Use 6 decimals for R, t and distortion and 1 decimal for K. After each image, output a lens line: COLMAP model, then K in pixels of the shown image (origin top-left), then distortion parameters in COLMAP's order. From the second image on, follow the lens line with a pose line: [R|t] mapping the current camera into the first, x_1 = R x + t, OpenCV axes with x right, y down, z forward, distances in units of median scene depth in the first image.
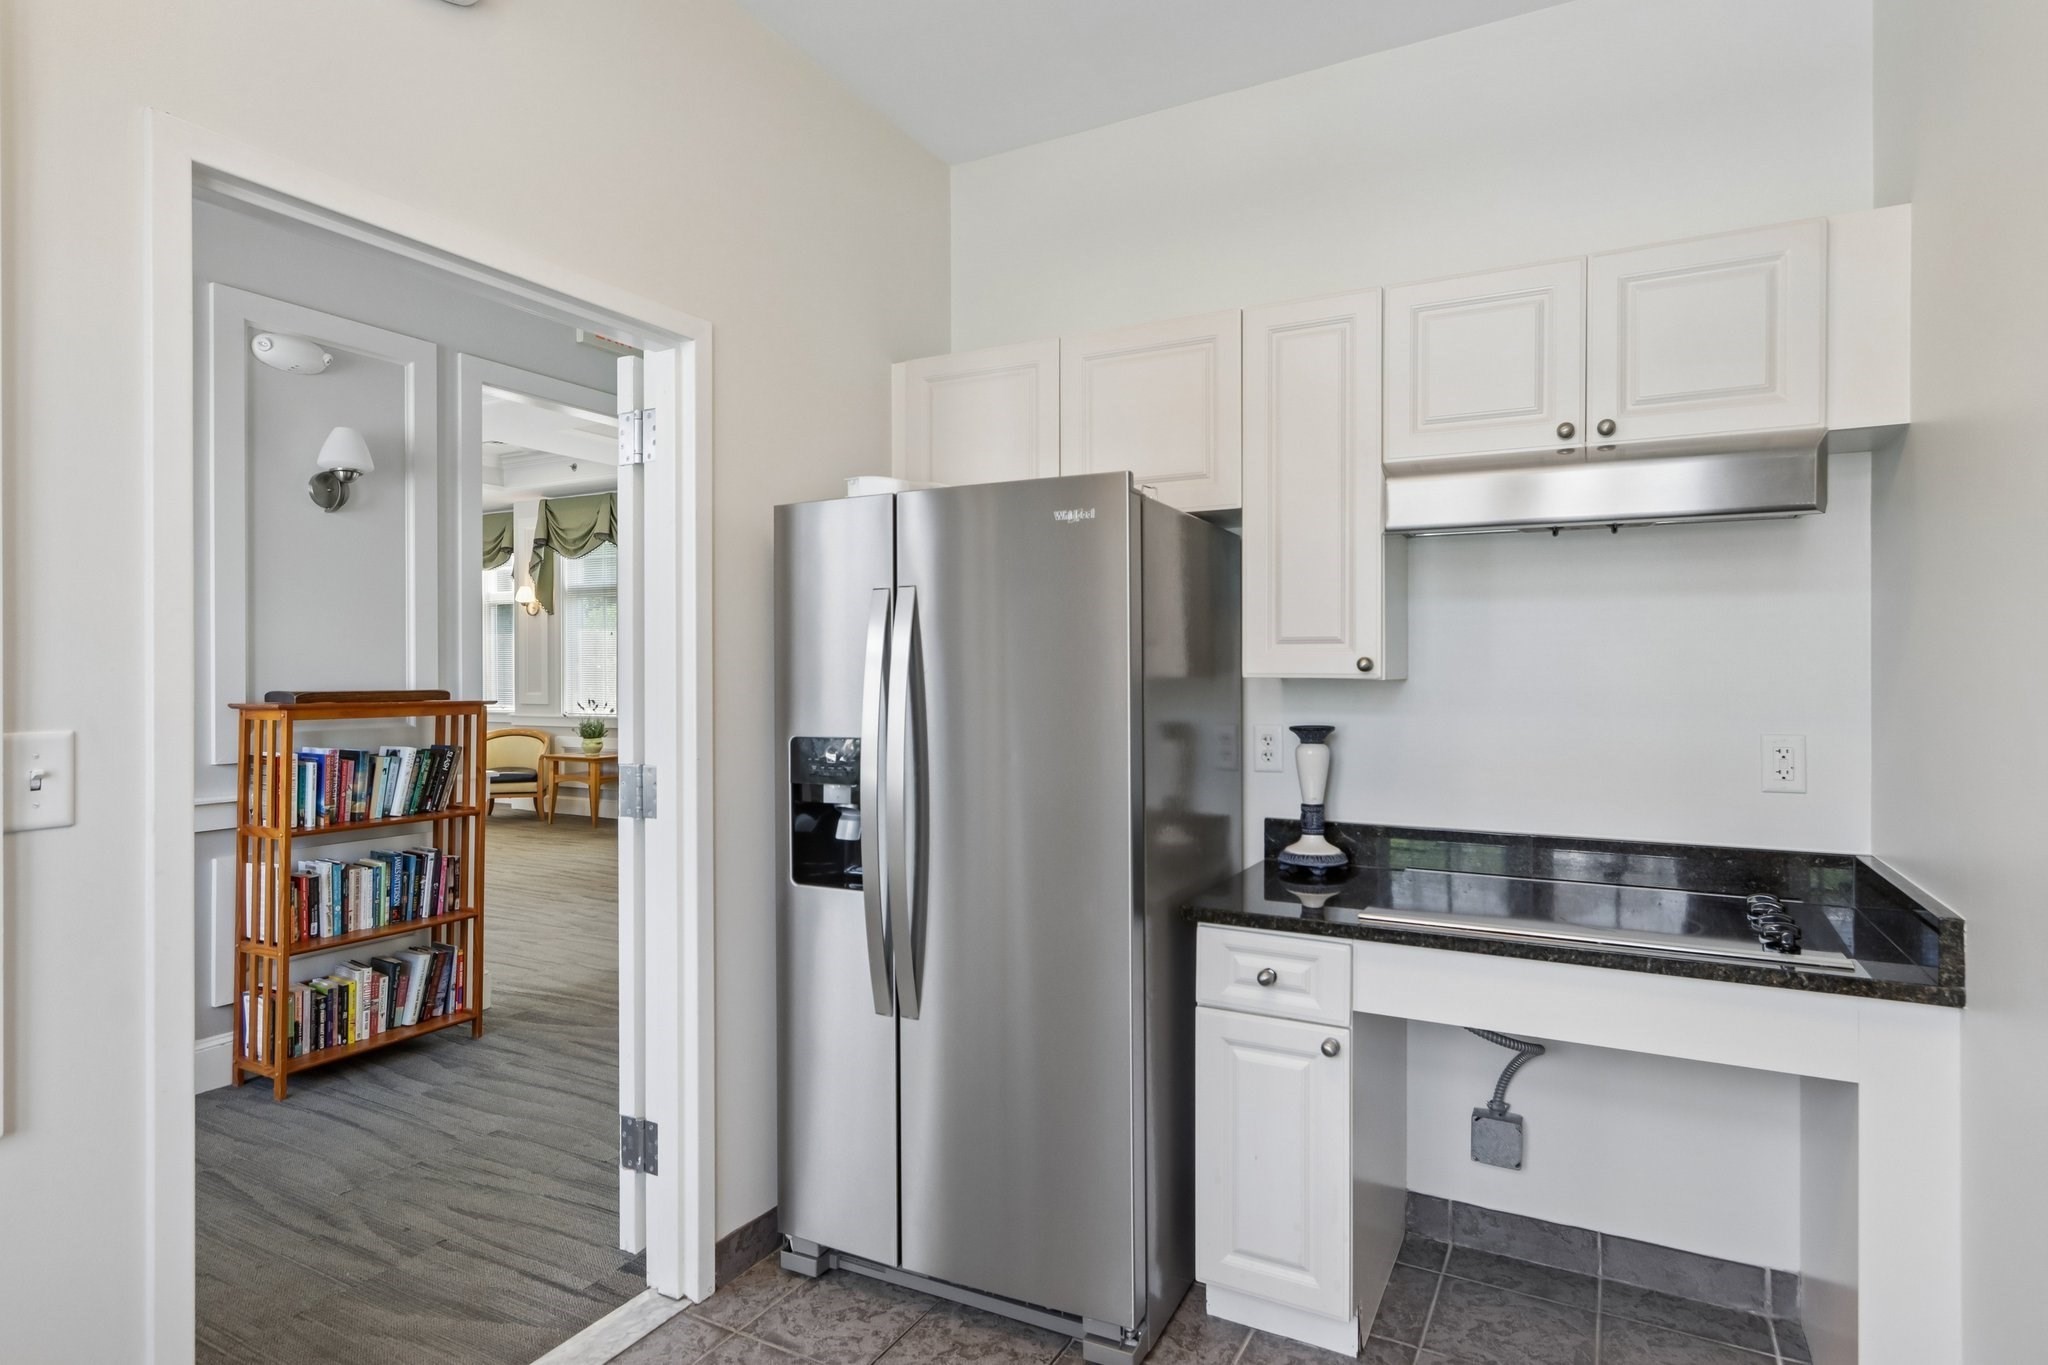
lens RADIAL K [[1105.0, 0, 1020.7], [0, 1105.0, 680.8], [0, 0, 1]] dist [0.005230, 0.000428]
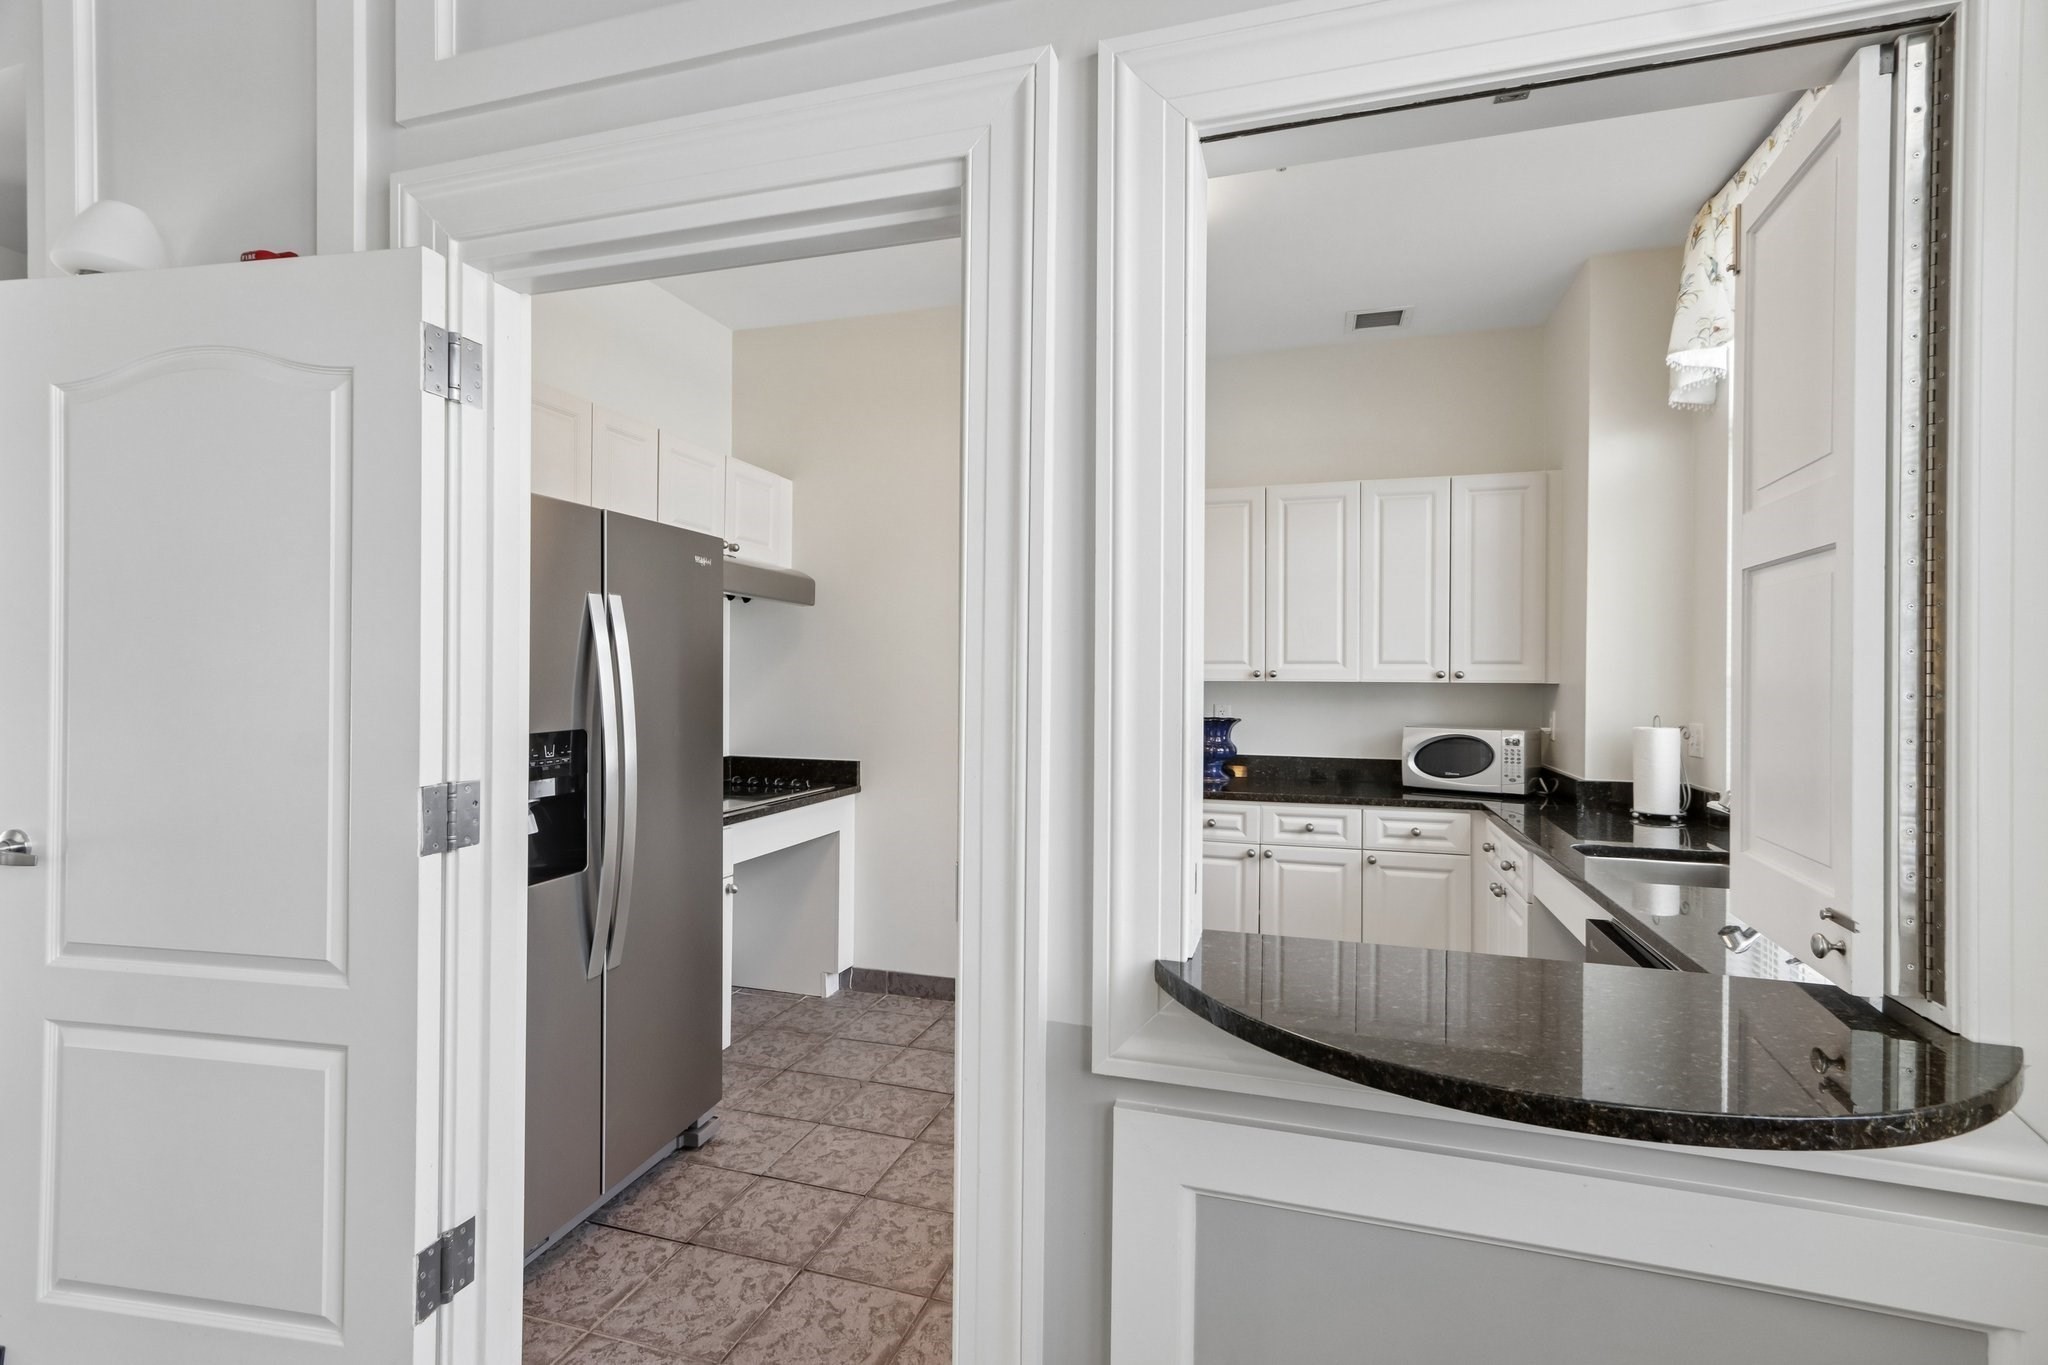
lens RADIAL K [[960.1, 0, 1040.1], [0, 960.1, 678.3], [0, 0, 1]] dist [0.005600, 0.003204]
pose [[-0.217311, -0.006033, 0.976084, -1.229327], [-0.003545, 0.999979, 0.005392, -0.005380], [-0.976096, -0.002288, -0.217328, 0.821407]]
